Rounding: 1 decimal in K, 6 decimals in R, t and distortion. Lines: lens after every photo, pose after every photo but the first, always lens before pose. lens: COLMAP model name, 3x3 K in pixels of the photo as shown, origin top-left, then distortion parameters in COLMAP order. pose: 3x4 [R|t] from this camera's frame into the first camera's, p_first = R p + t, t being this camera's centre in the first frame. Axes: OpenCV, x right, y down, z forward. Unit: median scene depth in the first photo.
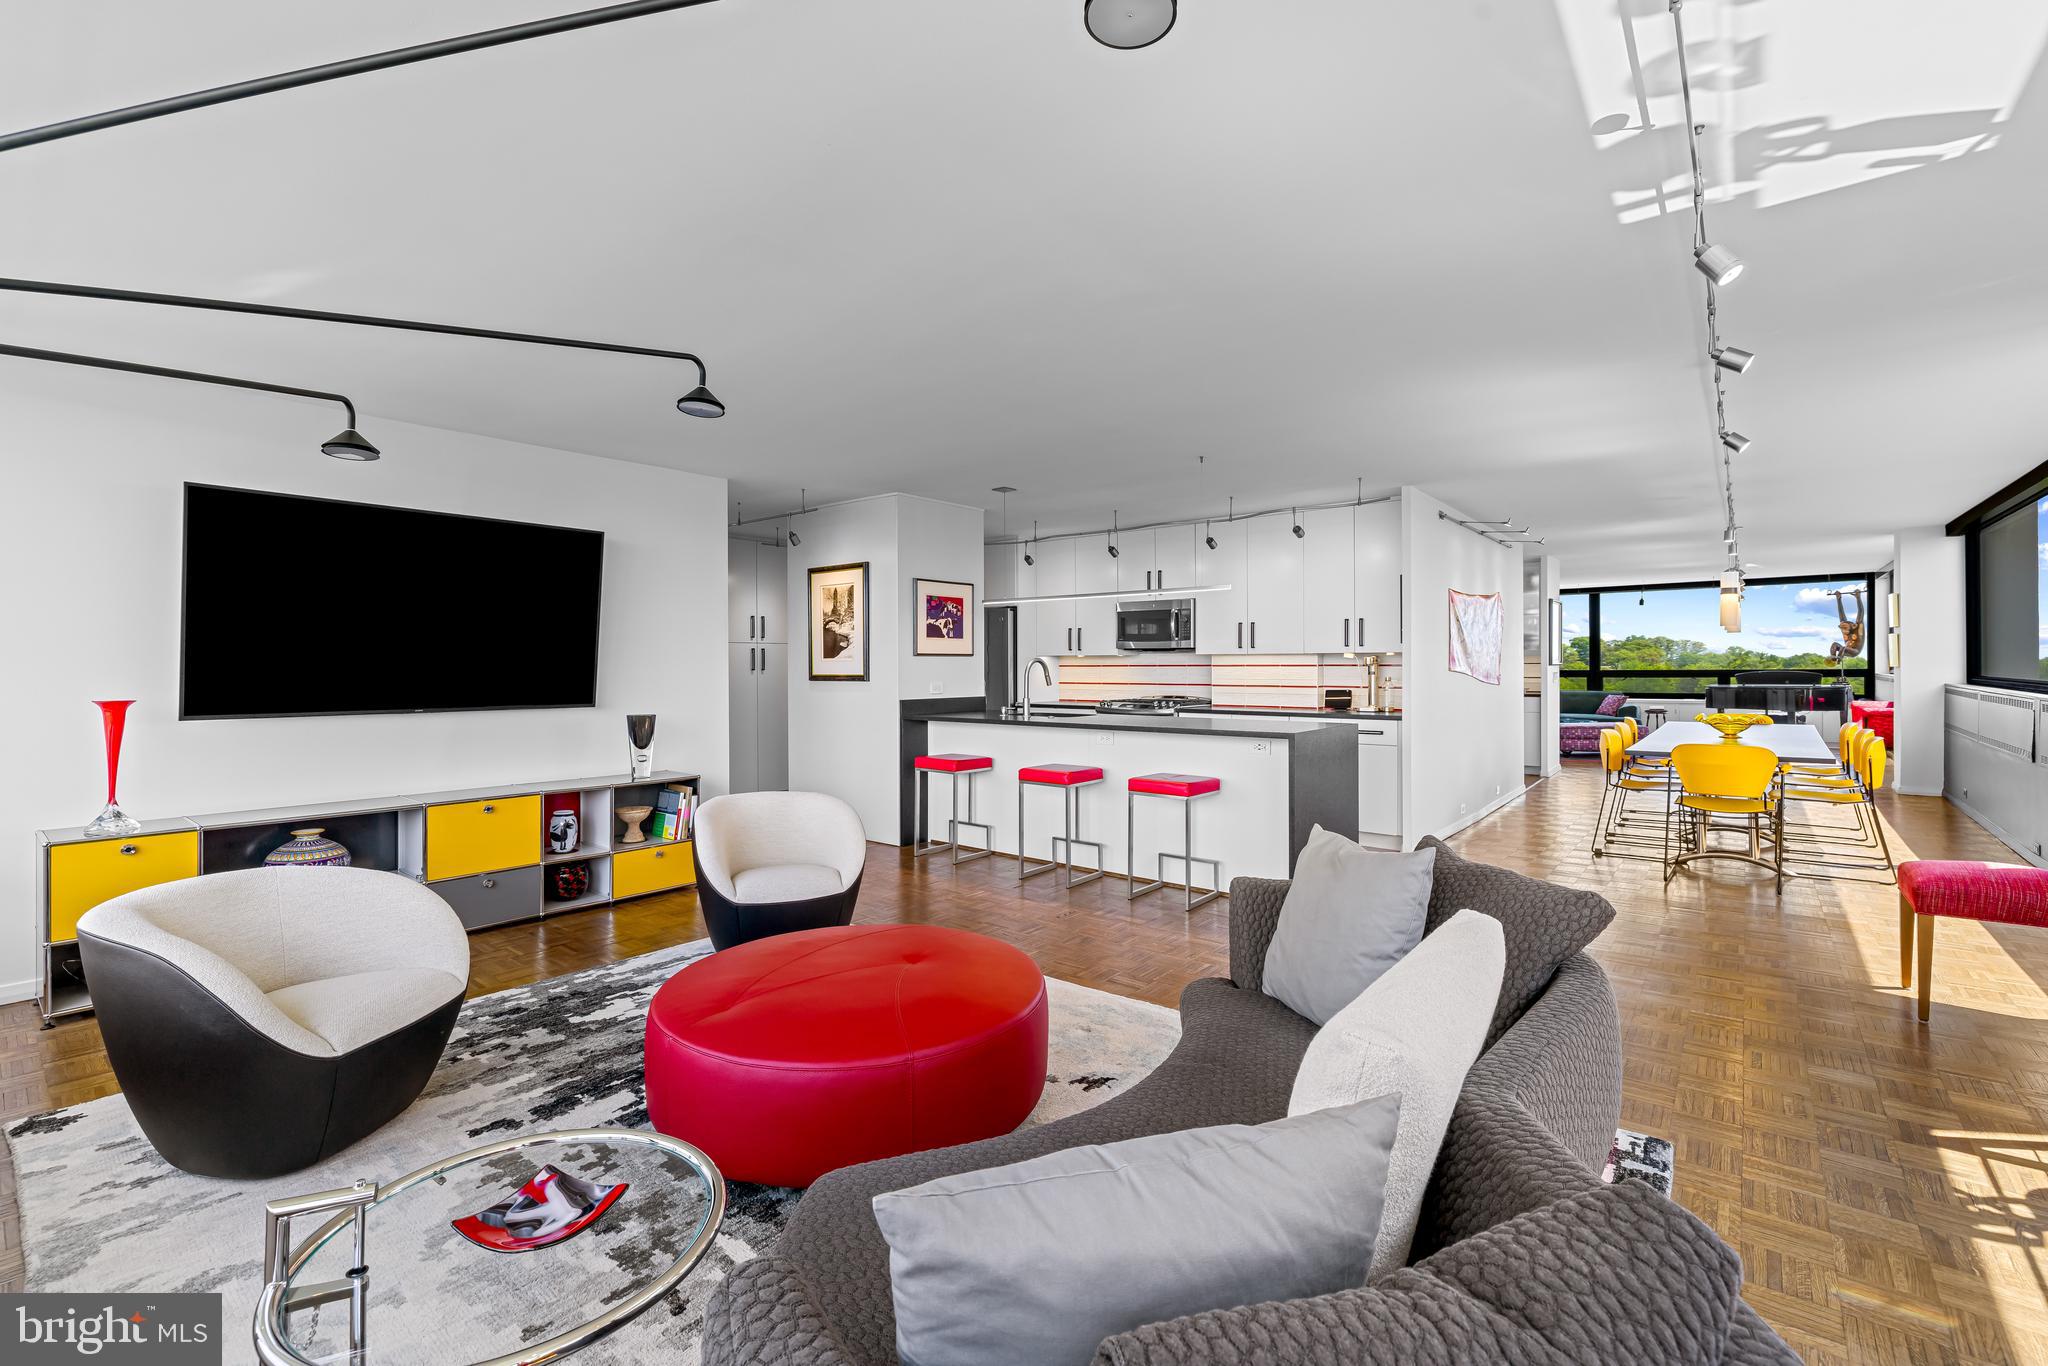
lens RADIAL K [[881.5, 0, 1022.9], [0, 881.5, 664.5], [0, 0, 1]] dist [-0.002033, -0.000467]
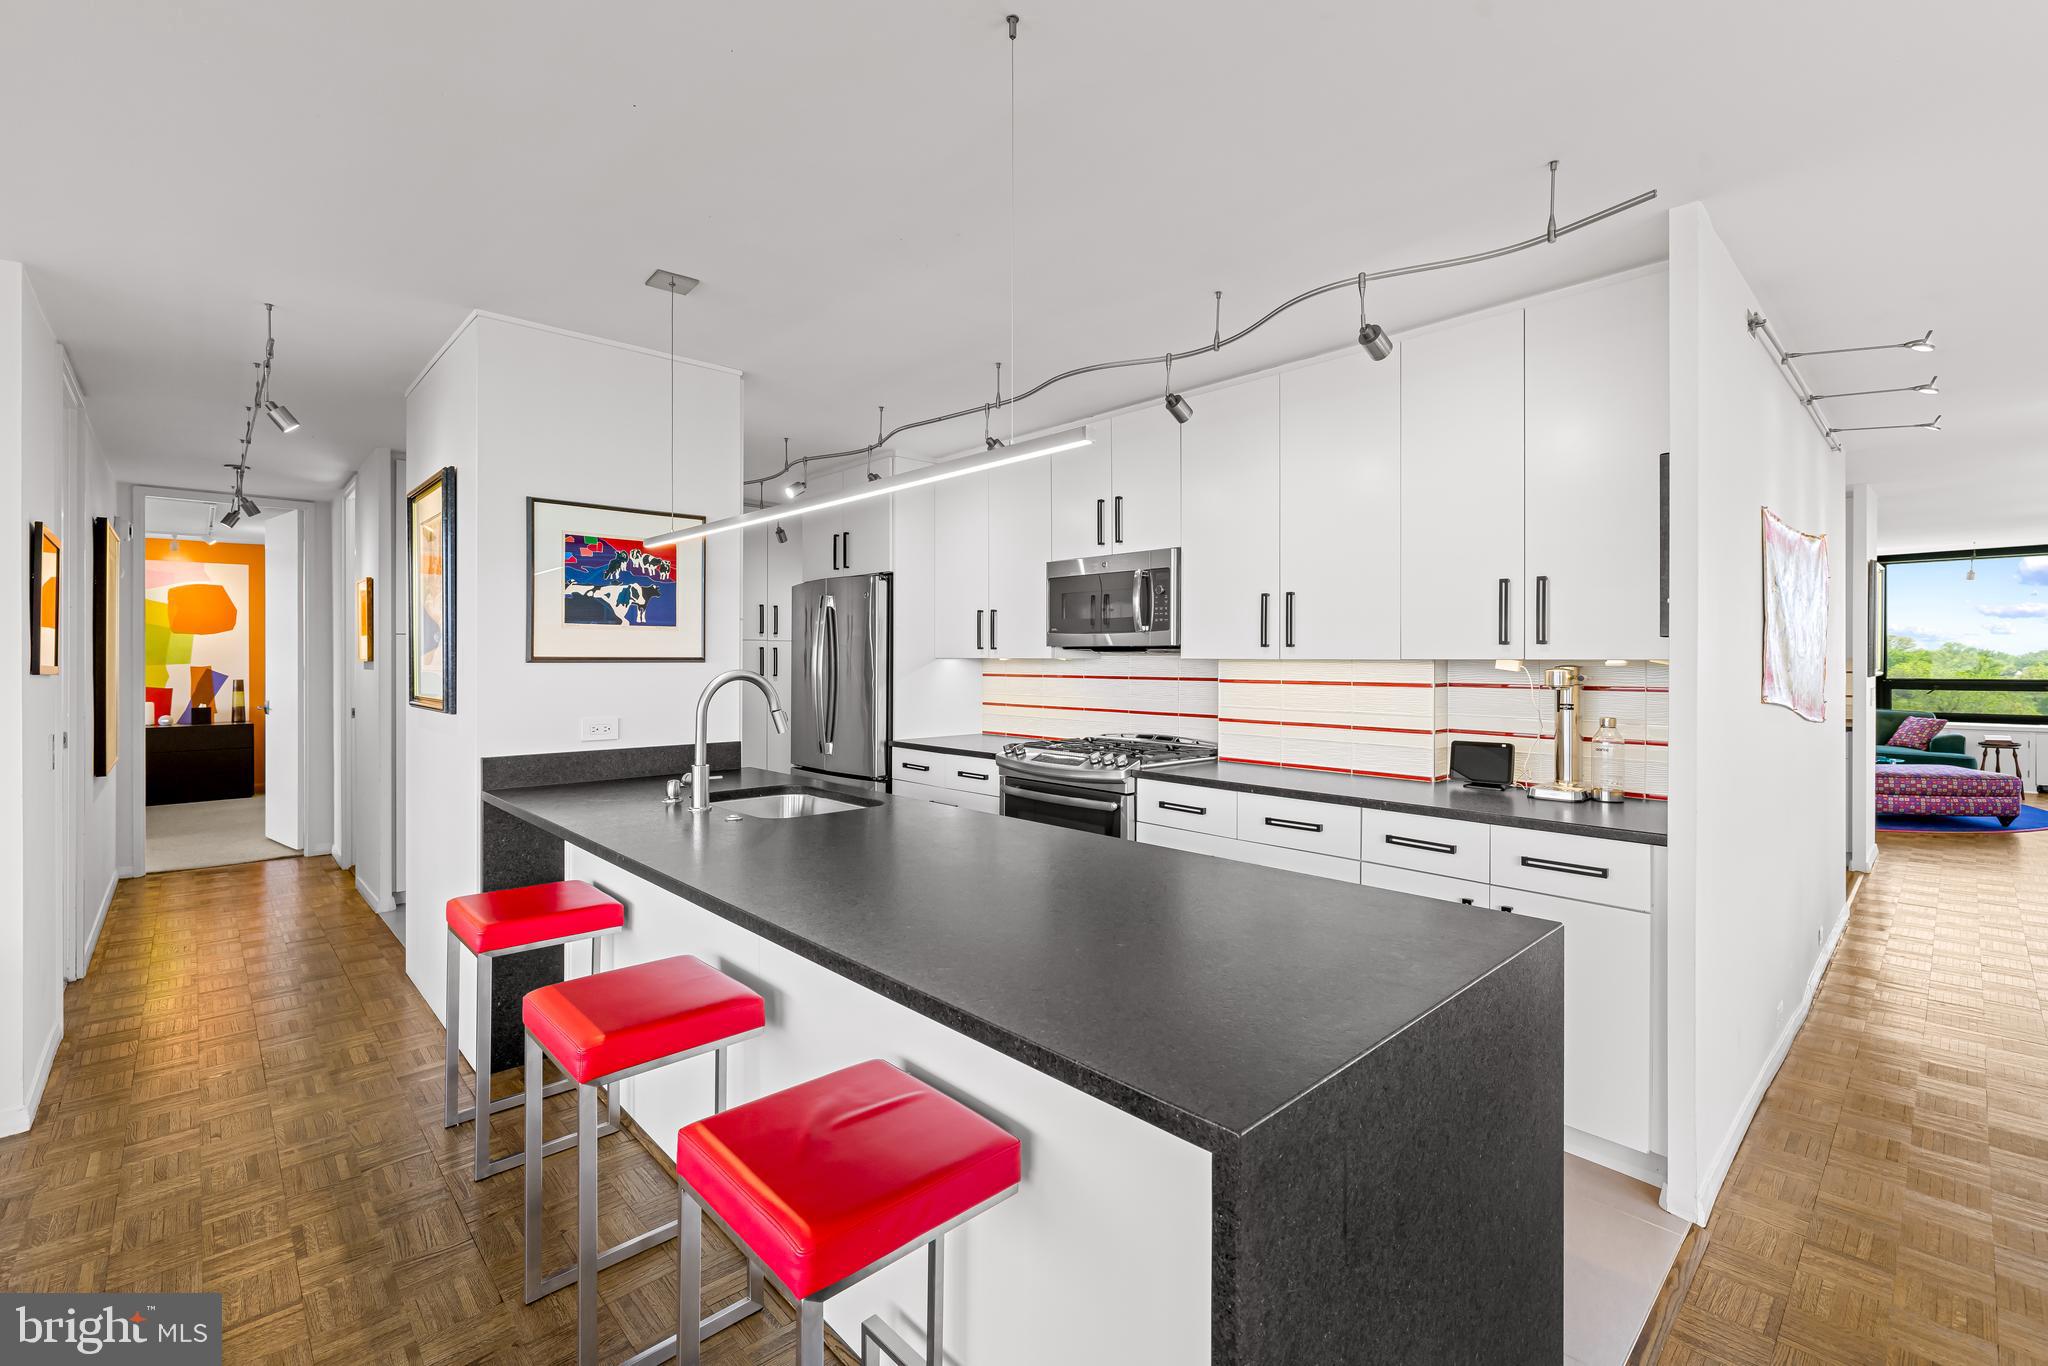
lens RADIAL K [[881.5, 0, 1022.9], [0, 881.5, 664.5], [0, 0, 1]] dist [-0.002033, -0.000467]
pose [[0.991093, 0.005572, -0.133052, 0.191680], [-0.004764, 0.999968, 0.006392, -0.012256], [0.133084, -0.005702, 0.991088, 0.541085]]
